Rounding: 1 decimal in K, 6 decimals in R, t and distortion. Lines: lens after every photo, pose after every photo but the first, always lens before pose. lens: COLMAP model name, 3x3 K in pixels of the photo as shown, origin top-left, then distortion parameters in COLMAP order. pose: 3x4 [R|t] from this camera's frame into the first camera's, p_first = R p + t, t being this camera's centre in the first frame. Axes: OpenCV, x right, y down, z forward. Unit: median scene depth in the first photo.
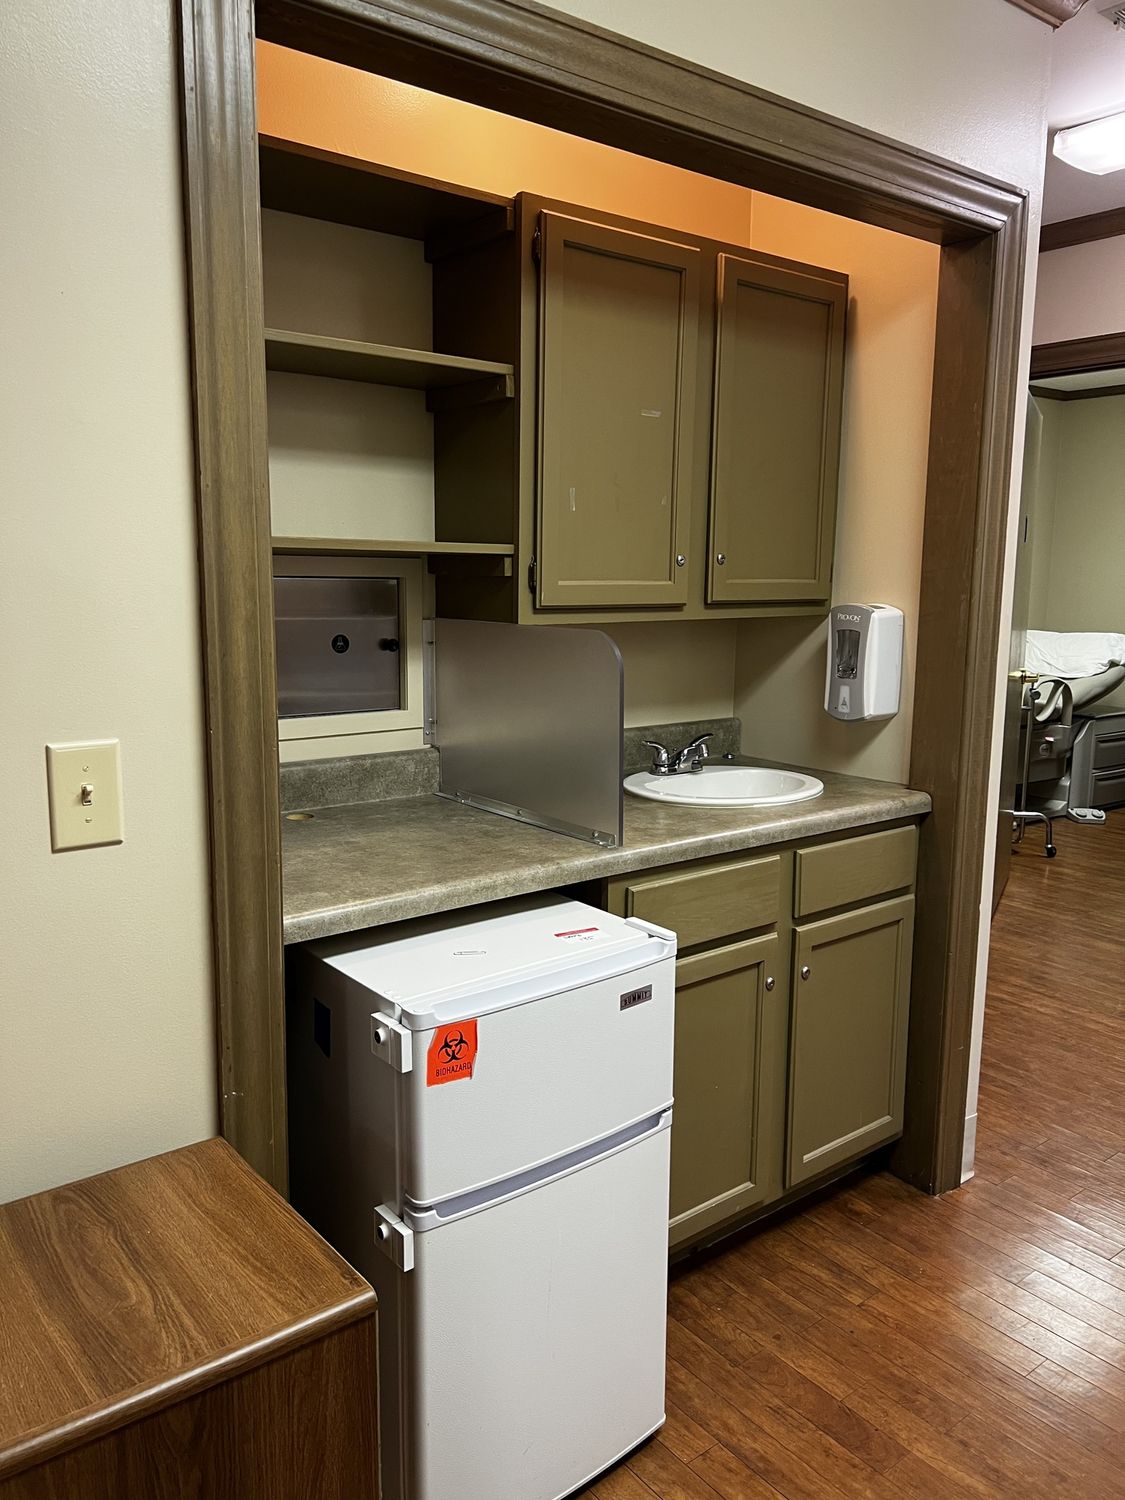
lens RADIAL K [[1140.0, 0, 565.8], [0, 1140.0, 748.8], [0, 0, 1]] dist [0.057298, -0.054001]
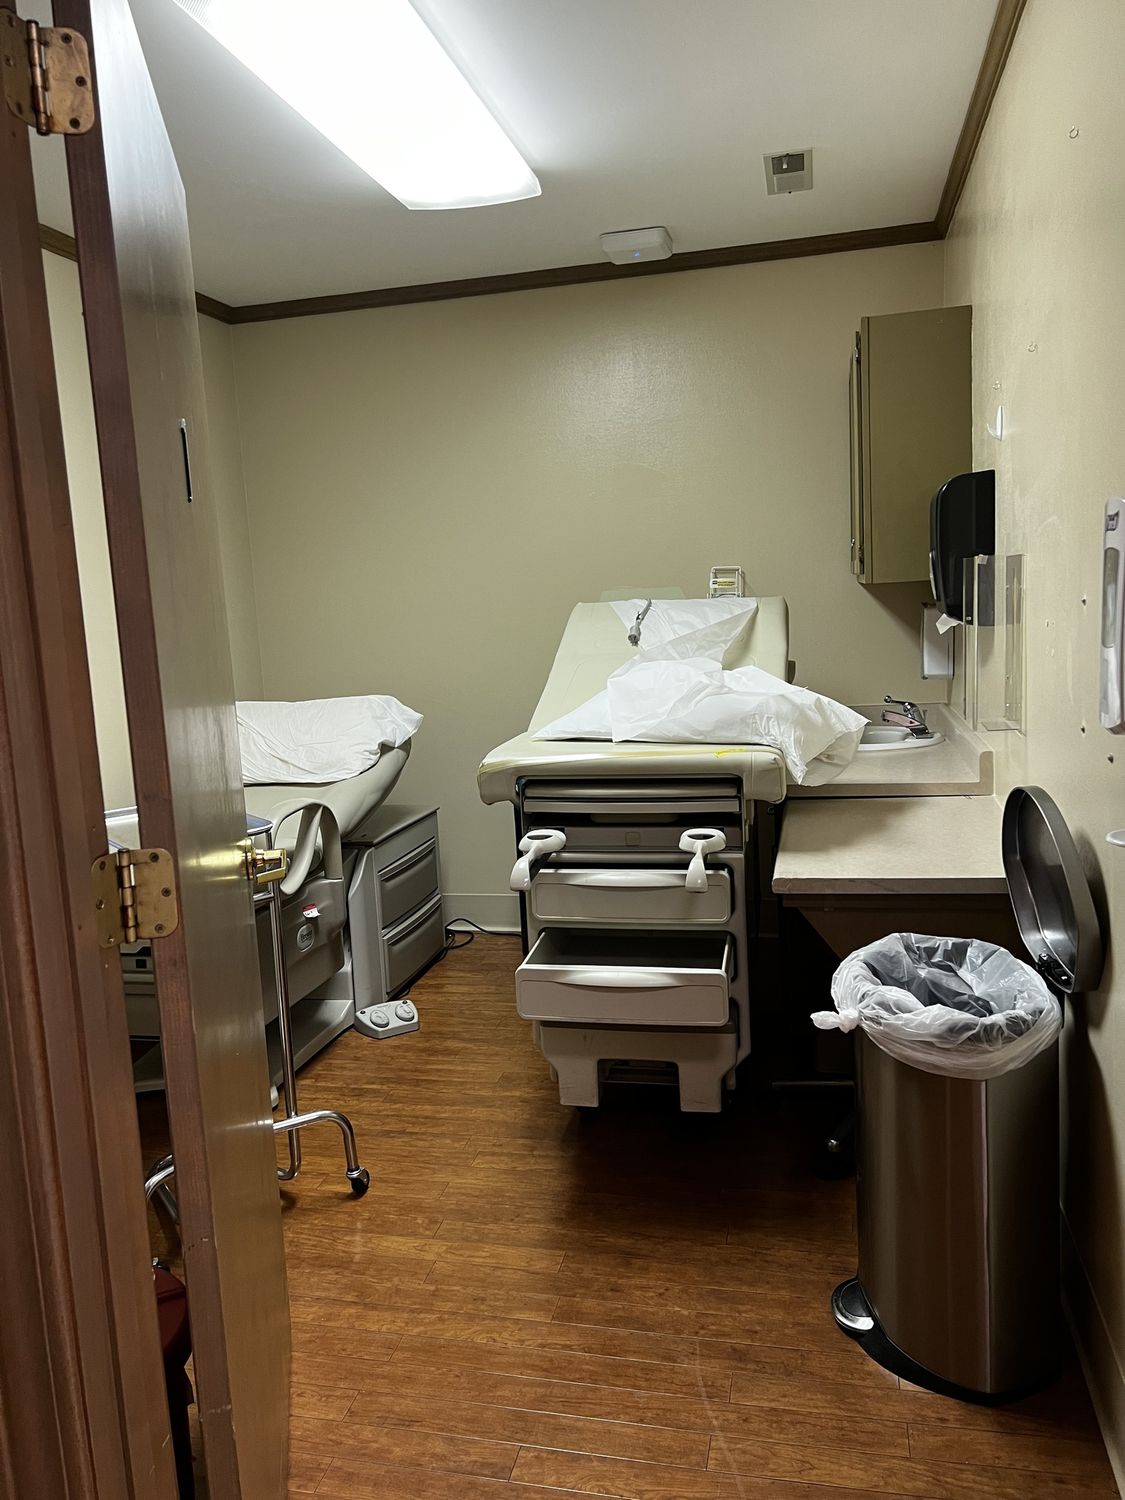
lens RADIAL K [[1140.0, 0, 561.1], [0, 1140.0, 750.4], [0, 0, 1]] dist [0.057298, -0.054001]
pose [[0.786792, -0.134467, 0.602392, 0.199017], [0.153536, 0.987941, 0.019993, -0.071819], [-0.597816, 0.076758, 0.797950, 0.492448]]
